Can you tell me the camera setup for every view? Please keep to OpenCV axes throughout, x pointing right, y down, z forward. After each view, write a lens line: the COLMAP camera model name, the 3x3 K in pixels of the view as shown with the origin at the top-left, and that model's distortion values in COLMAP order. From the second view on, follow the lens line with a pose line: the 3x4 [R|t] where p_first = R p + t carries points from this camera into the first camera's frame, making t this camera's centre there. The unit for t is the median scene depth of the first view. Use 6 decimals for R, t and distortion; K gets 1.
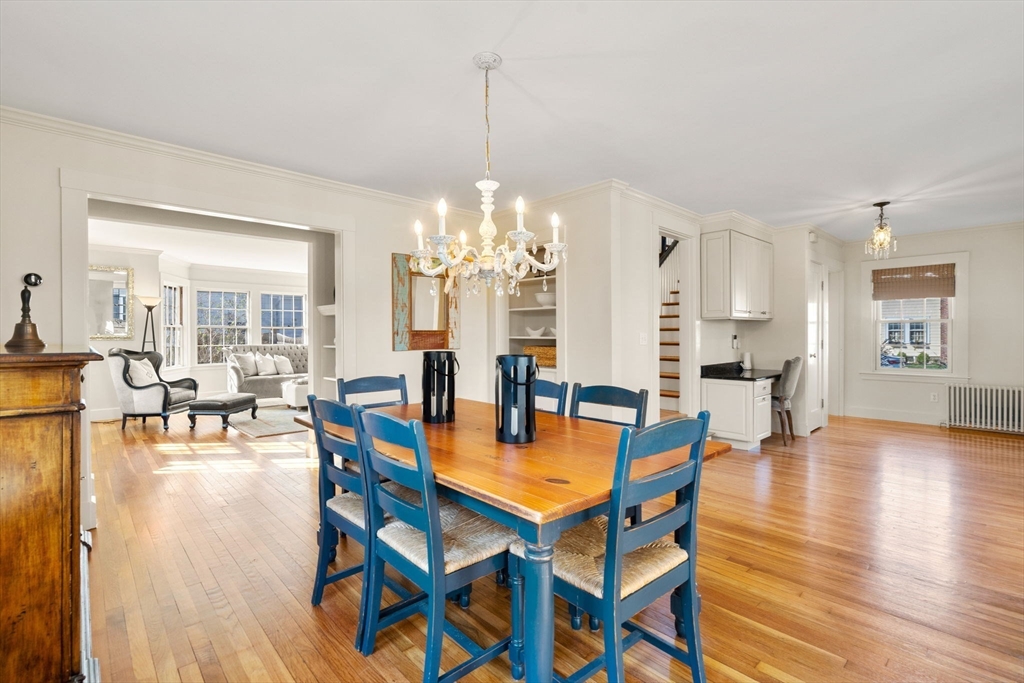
lens RADIAL K [[470.6, 0, 511.8], [0, 470.6, 337.8], [0, 0, 1]] dist [0.002473, -0.000229]
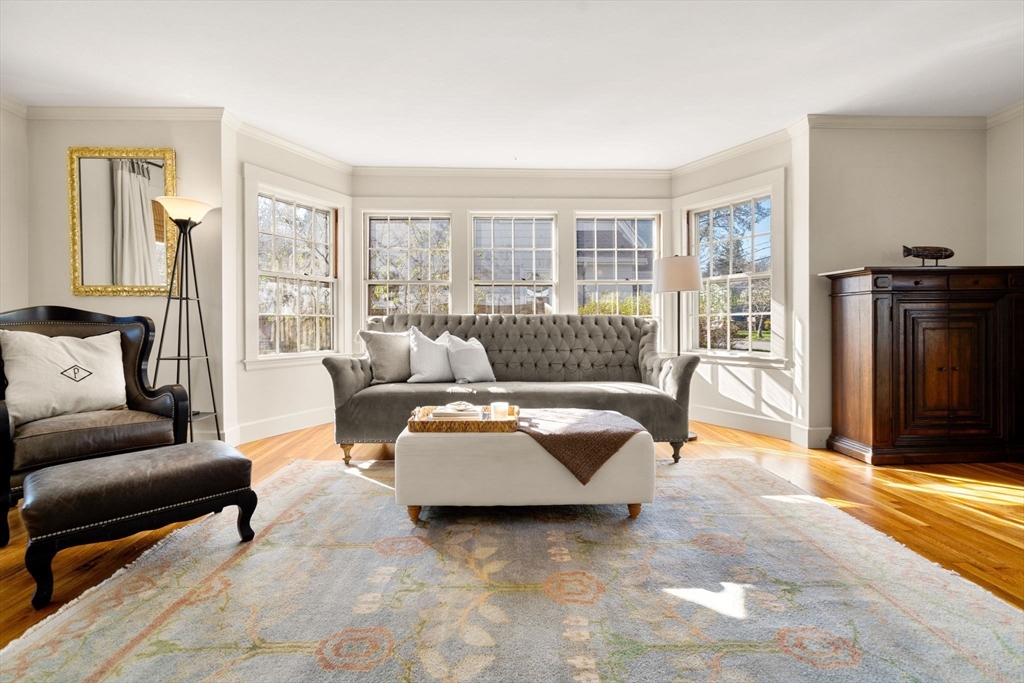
lens RADIAL K [[470.6, 0, 512.5], [0, 470.6, 324.6], [0, 0, 1]] dist [0.002473, -0.000229]
pose [[0.752044, 0.001759, -0.659111, -0.185574], [-0.004939, 0.999983, -0.002967, 0.029007], [0.659095, 0.005486, 0.752040, 0.743661]]
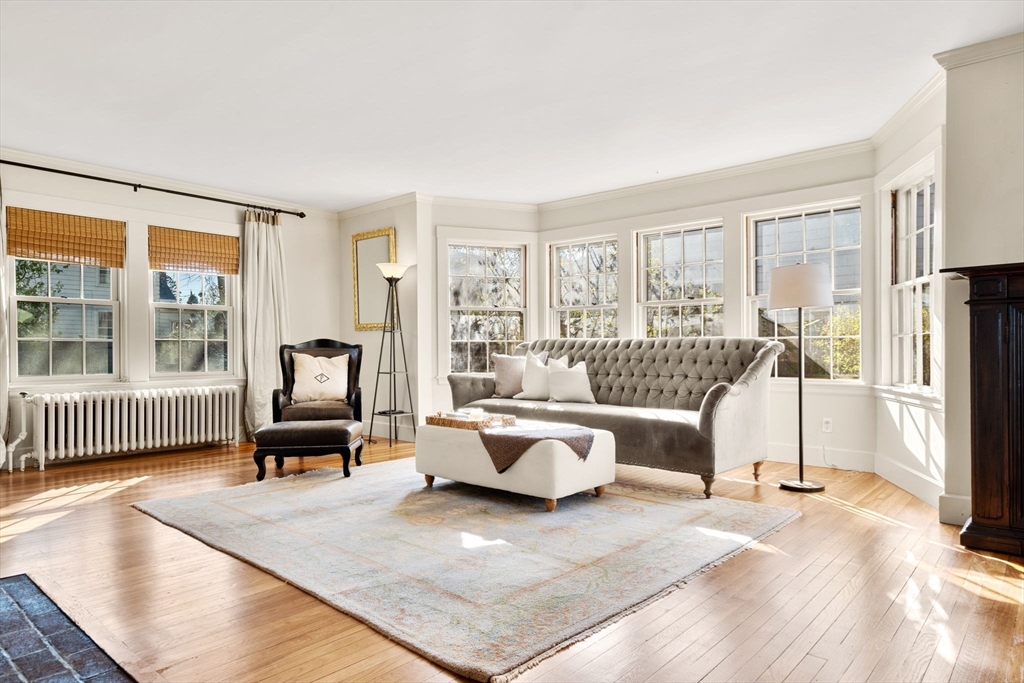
lens RADIAL K [[632.0, 0, 512.0], [0, 632.0, 345.2], [0, 0, 1]] dist [0.023916, 0.000293]
pose [[0.097453, -0.004598, -0.995230, 0.126291], [-0.003525, 0.999981, -0.004965, 0.027163], [0.995234, 0.003992, 0.097435, 0.930875]]
